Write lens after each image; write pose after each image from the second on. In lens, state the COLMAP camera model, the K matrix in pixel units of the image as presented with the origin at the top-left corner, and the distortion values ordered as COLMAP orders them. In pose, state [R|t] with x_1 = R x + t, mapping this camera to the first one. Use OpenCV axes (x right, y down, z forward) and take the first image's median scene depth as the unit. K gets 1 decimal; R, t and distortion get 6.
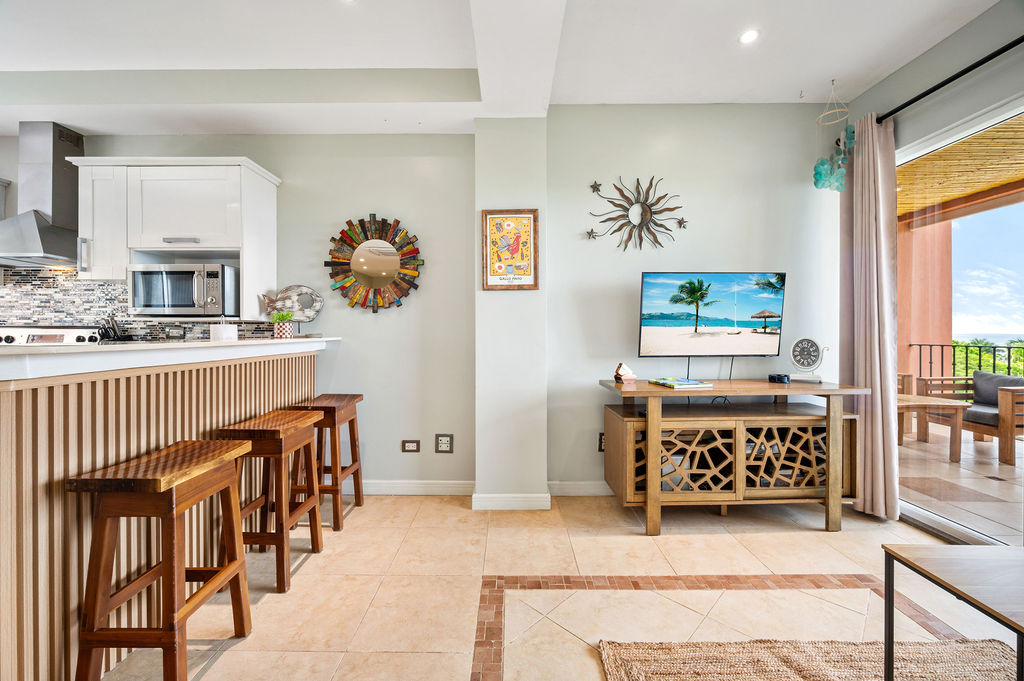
lens RADIAL K [[401.9, 0, 508.2], [0, 401.9, 331.3], [0, 0, 1]] dist [-0.008167, 0.000323]
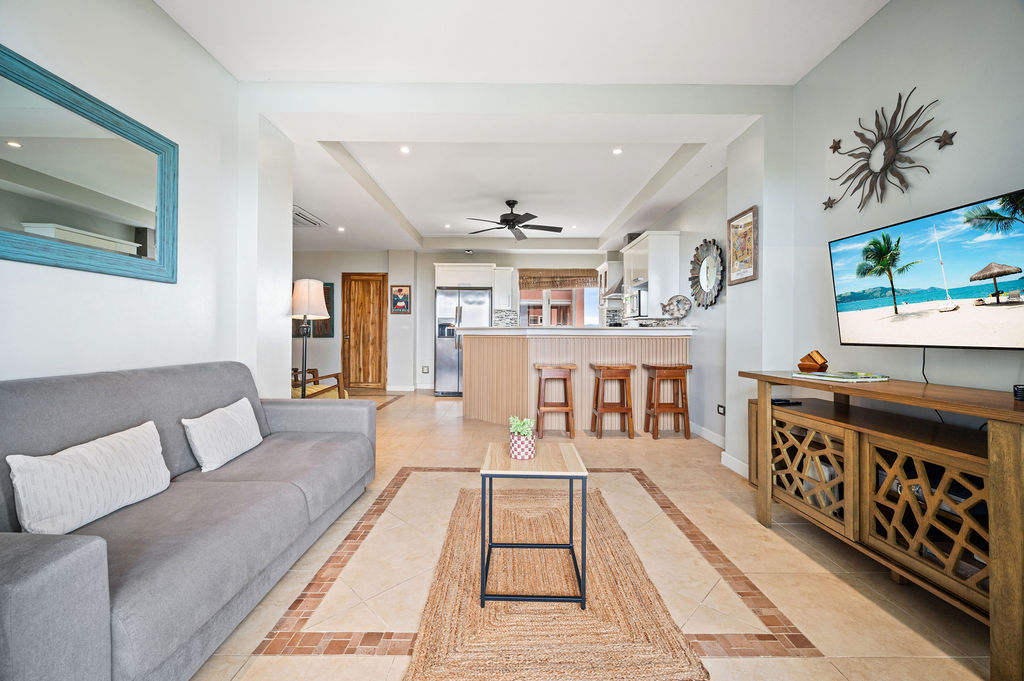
lens RADIAL K [[401.9, 0, 508.2], [0, 401.9, 331.3], [0, 0, 1]] dist [-0.008167, 0.000323]
pose [[0.006353, -0.006463, -0.999959, 1.183325], [-0.000478, 0.999979, -0.006466, 0.044050], [0.999980, 0.000519, 0.006350, 0.337526]]
